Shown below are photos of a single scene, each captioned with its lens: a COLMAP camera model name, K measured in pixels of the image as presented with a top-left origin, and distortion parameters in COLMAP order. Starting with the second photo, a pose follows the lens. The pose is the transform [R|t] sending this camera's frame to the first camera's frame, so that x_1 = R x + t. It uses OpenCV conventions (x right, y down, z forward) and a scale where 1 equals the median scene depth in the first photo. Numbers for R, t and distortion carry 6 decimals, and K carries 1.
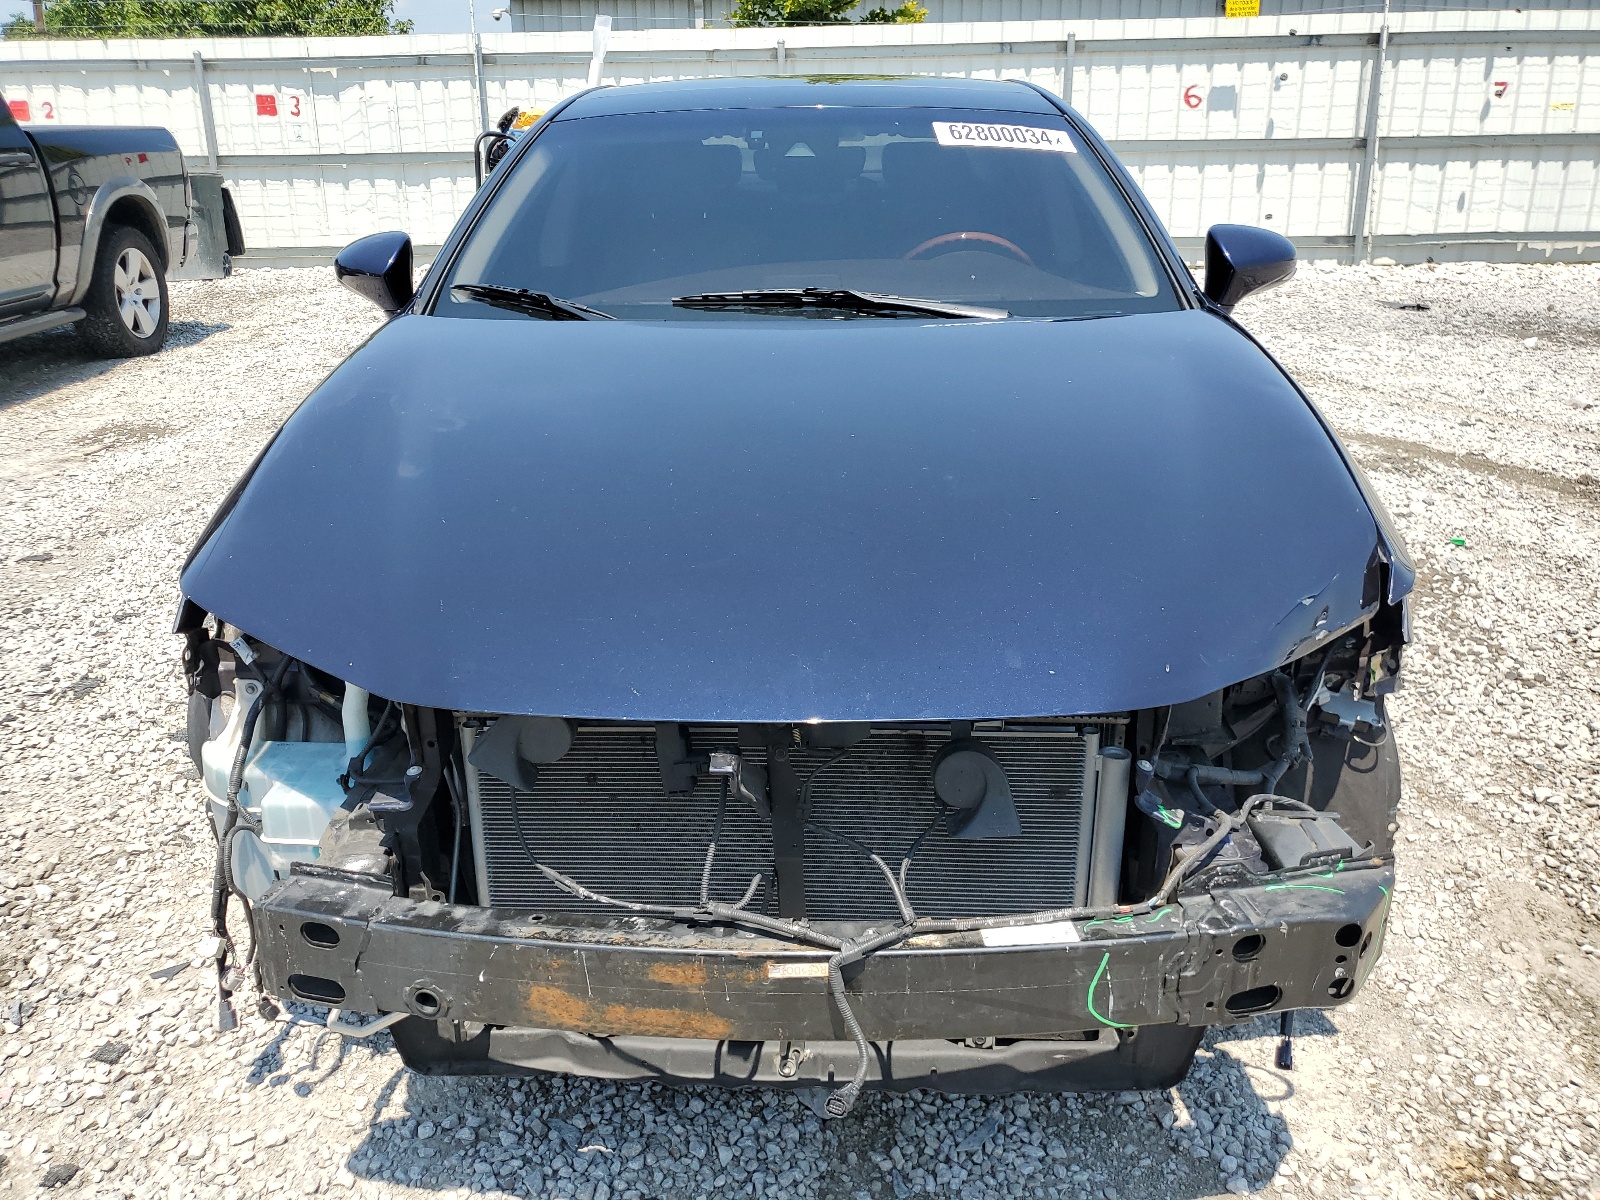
lens RADIAL K [[1250.5, 0, 808.4], [0, 1250.5, 602.7], [0, 0, 1]] dist [-0.000074, 0.006603]
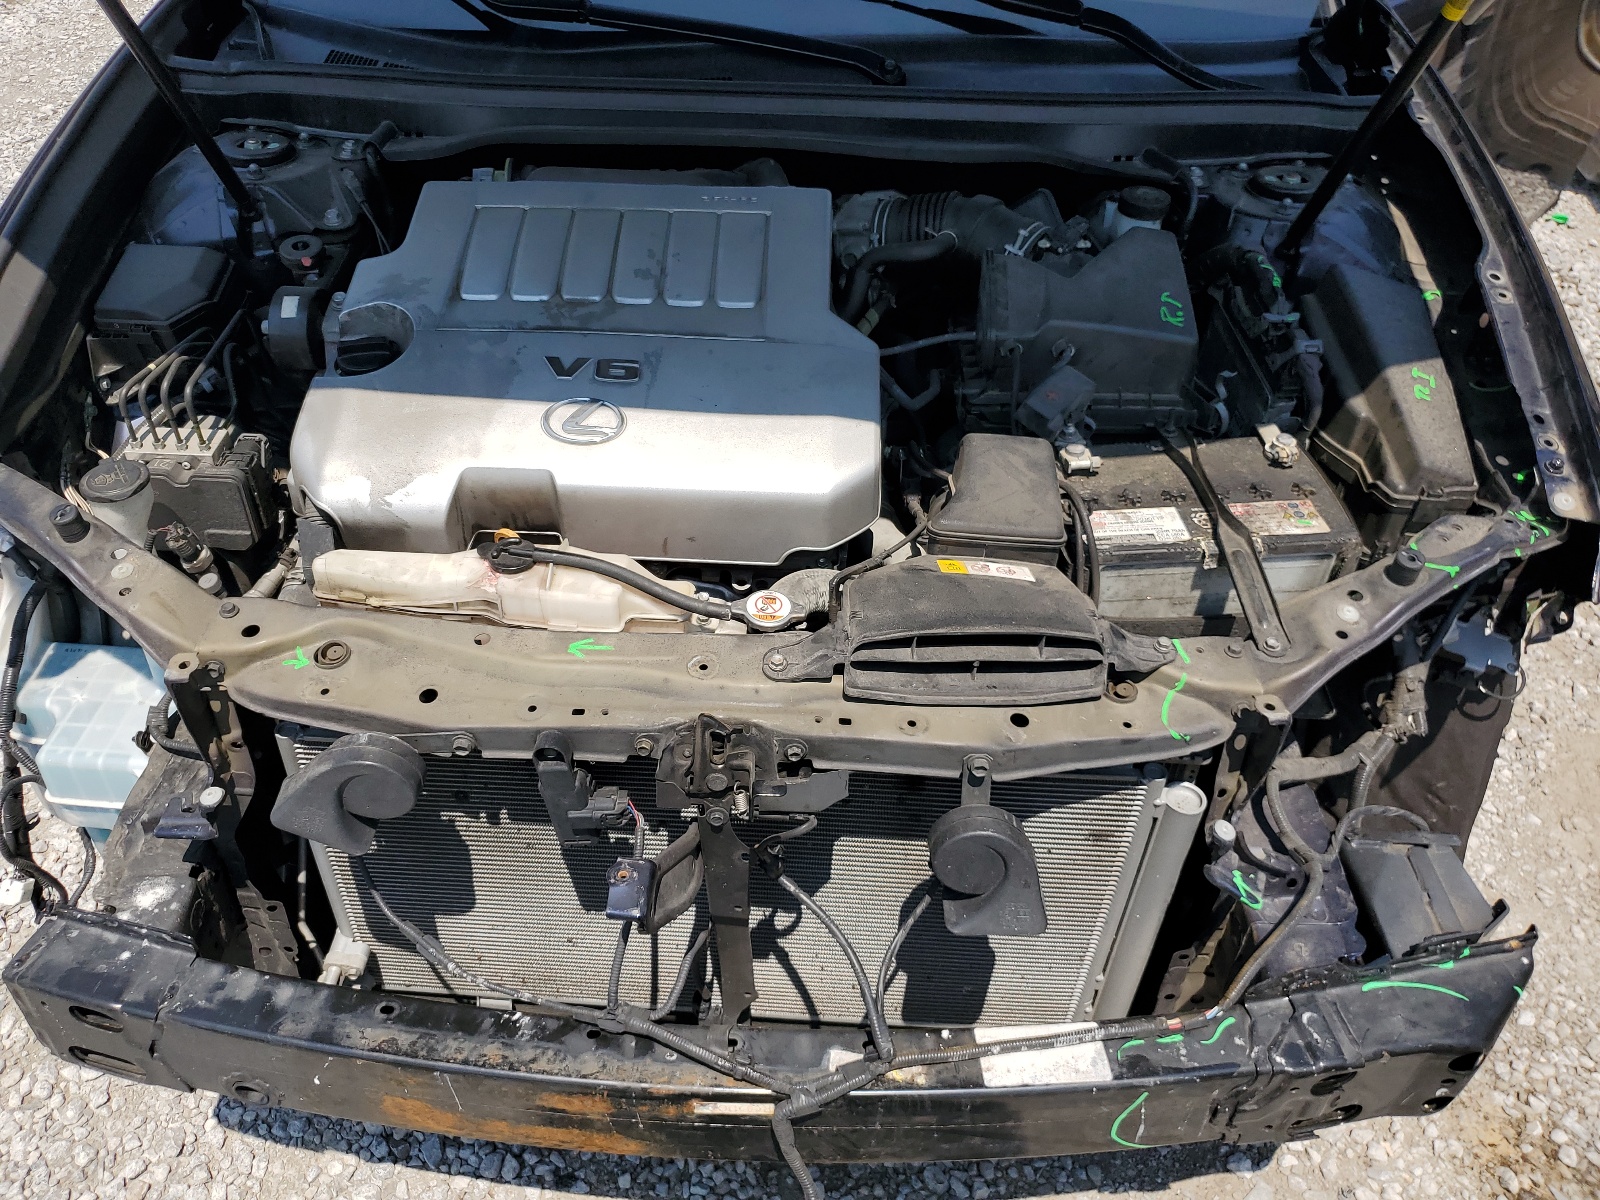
lens RADIAL K [[1250.5, 0, 786.0], [0, 1250.5, 595.5], [0, 0, 1]] dist [-0.000074, 0.006603]
pose [[0.999315, 0.036427, 0.006588, 0.005582], [-0.036531, 0.941654, 0.334595, -0.194223], [0.005985, -0.334606, 0.942339, 0.311143]]
